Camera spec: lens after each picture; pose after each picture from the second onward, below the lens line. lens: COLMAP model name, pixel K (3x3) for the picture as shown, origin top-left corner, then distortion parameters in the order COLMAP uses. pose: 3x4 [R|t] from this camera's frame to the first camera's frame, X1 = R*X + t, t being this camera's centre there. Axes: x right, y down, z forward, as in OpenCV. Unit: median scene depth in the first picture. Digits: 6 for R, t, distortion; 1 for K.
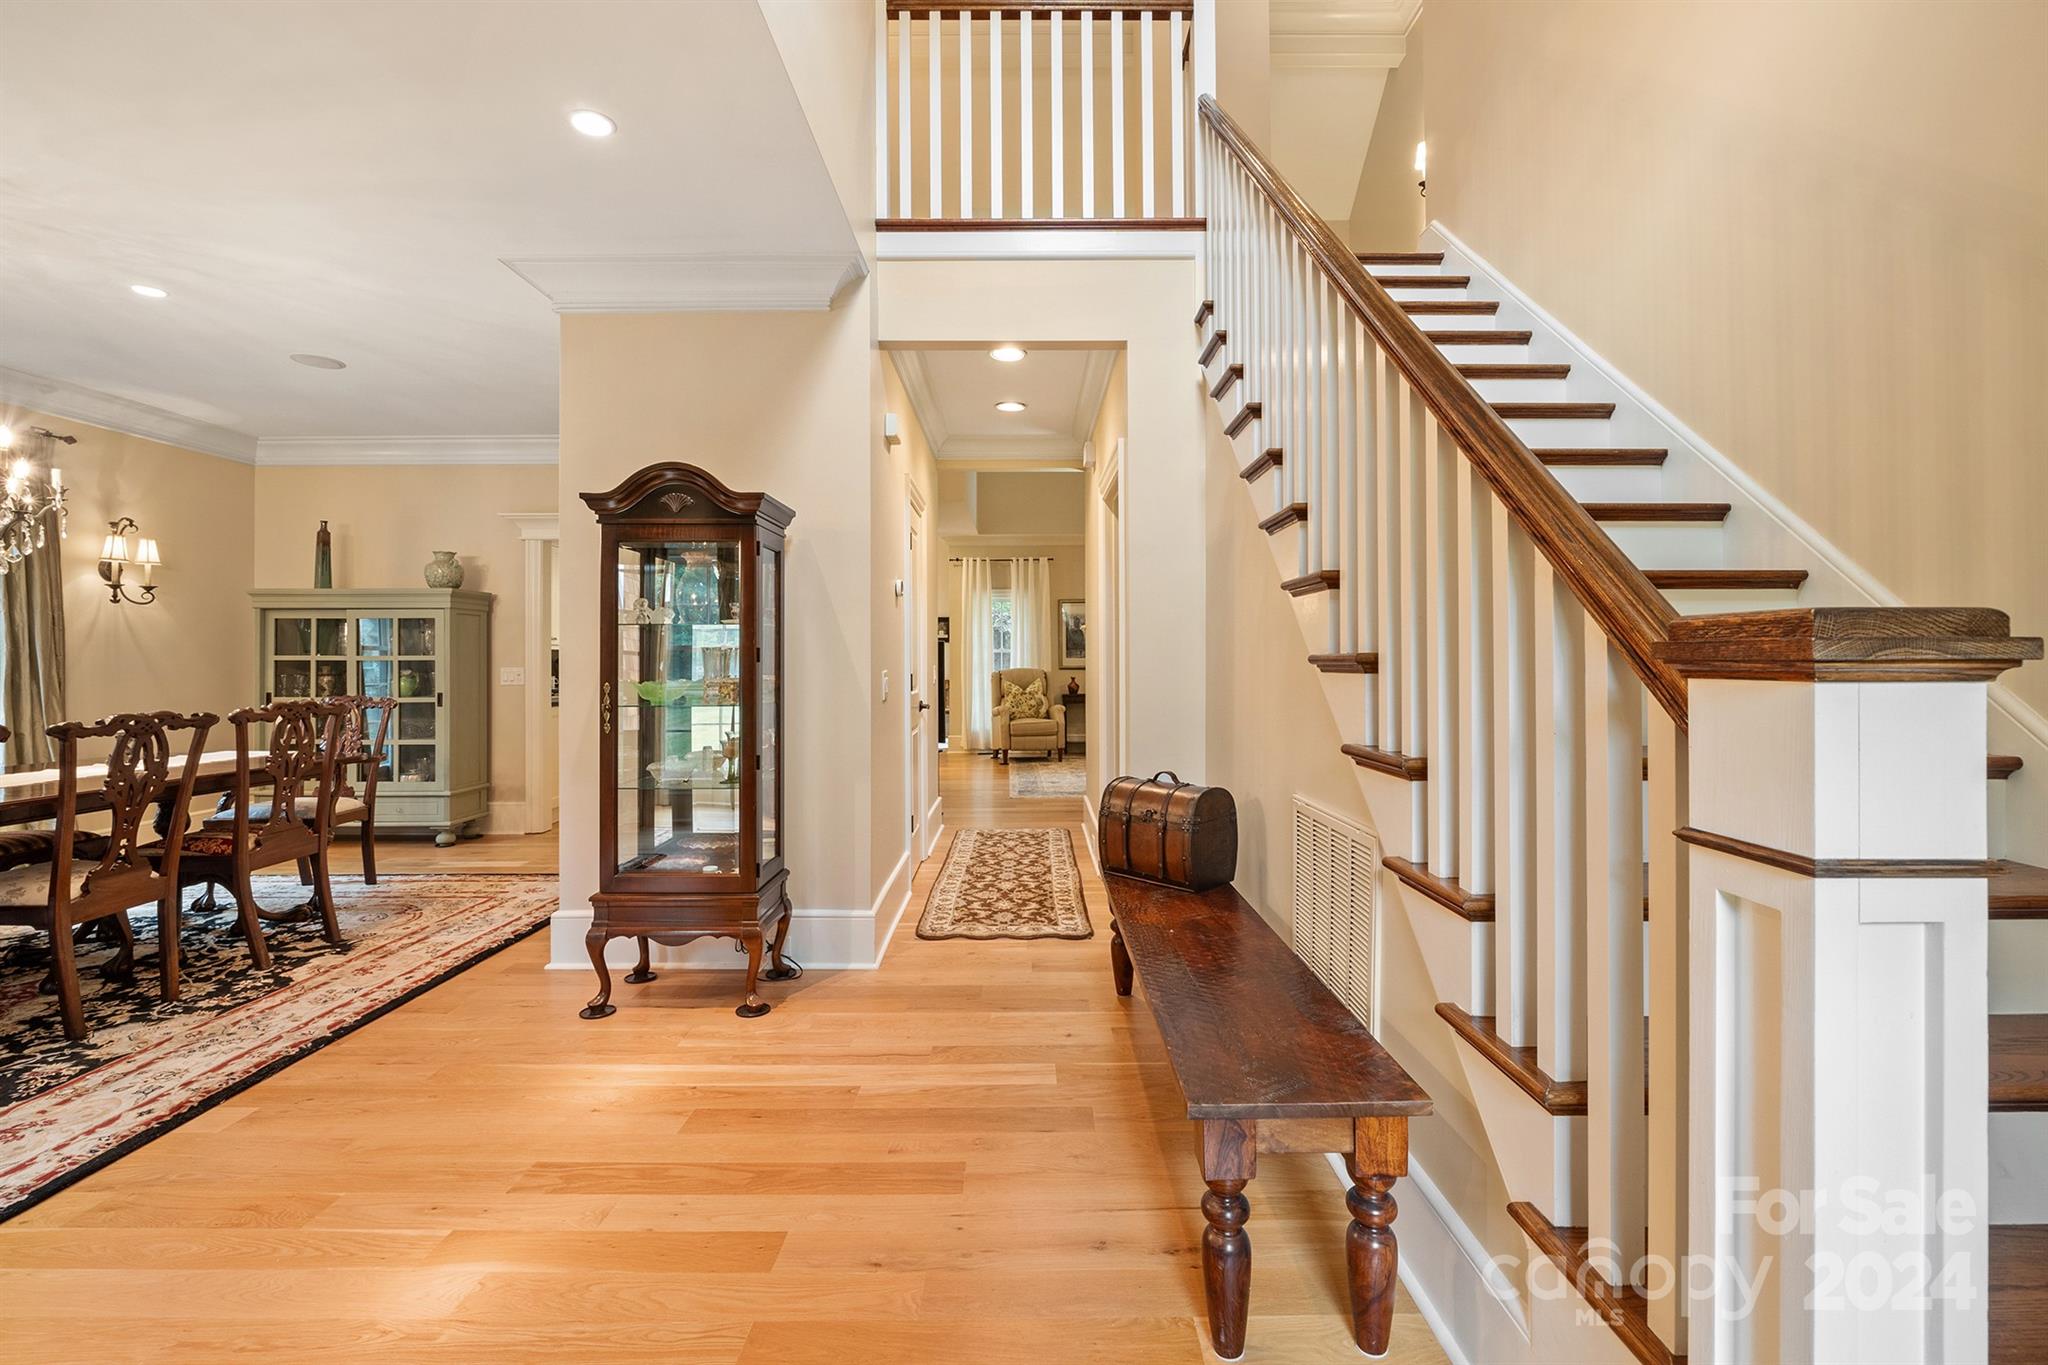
lens RADIAL K [[854.3, 0, 995.1], [0, 854.3, 649.1], [0, 0, 1]] dist [-0.032655, 0.000029]
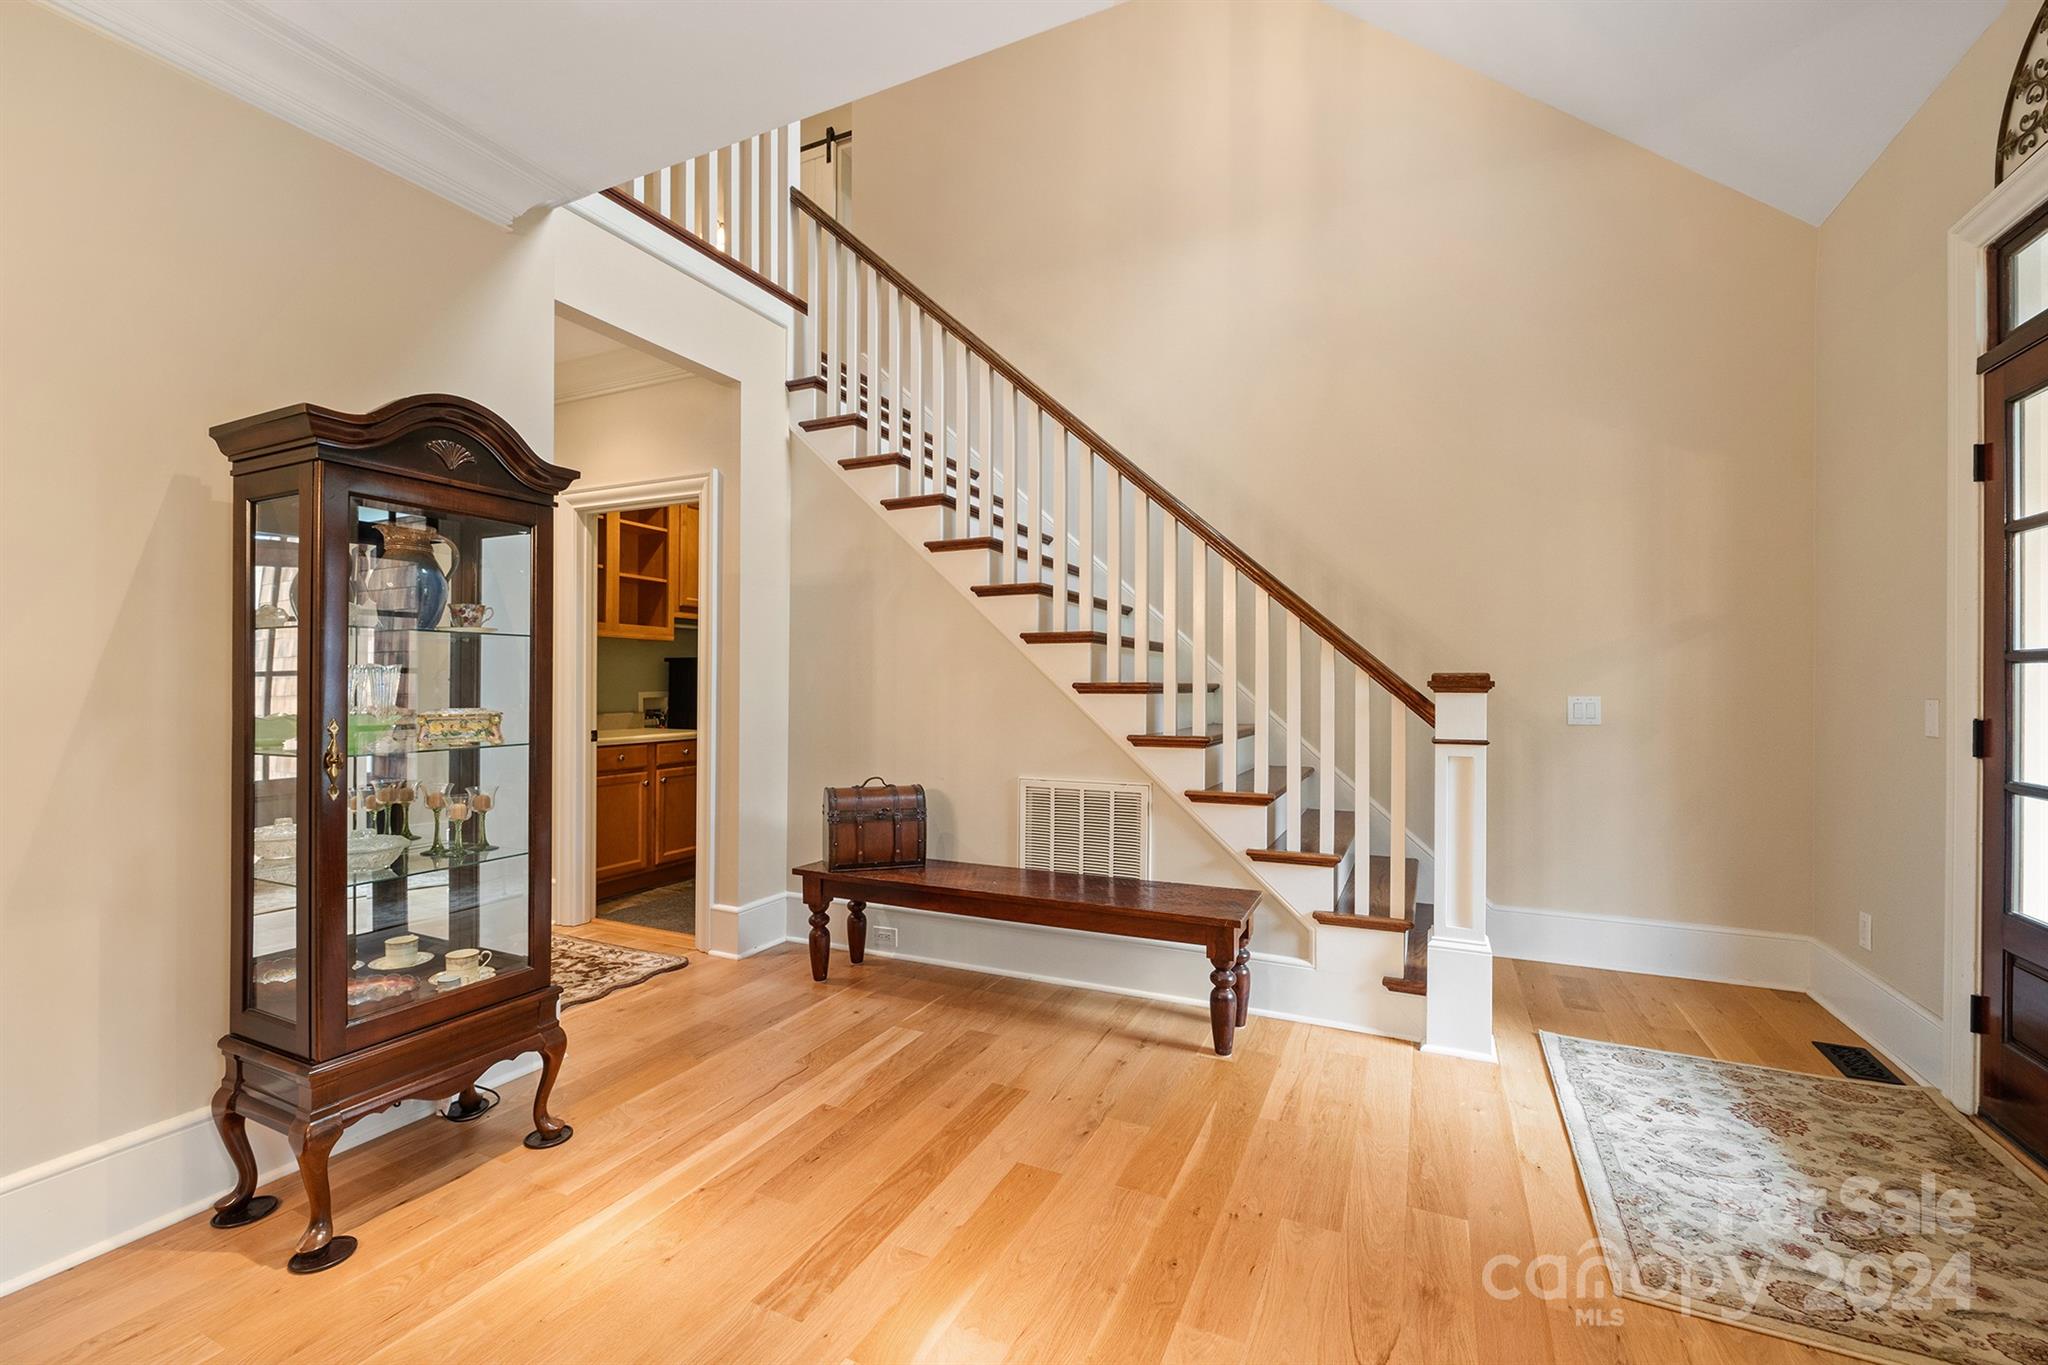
lens RADIAL K [[874.6, 0, 999.2], [0, 874.6, 679.6], [0, 0, 1]] dist [-0.008727, 0.000111]
pose [[0.448646, 0.008442, 0.893670, -1.170388], [-0.015469, 0.999879, -0.001679, 0.004495], [-0.893576, -0.013070, 0.448722, 0.399629]]
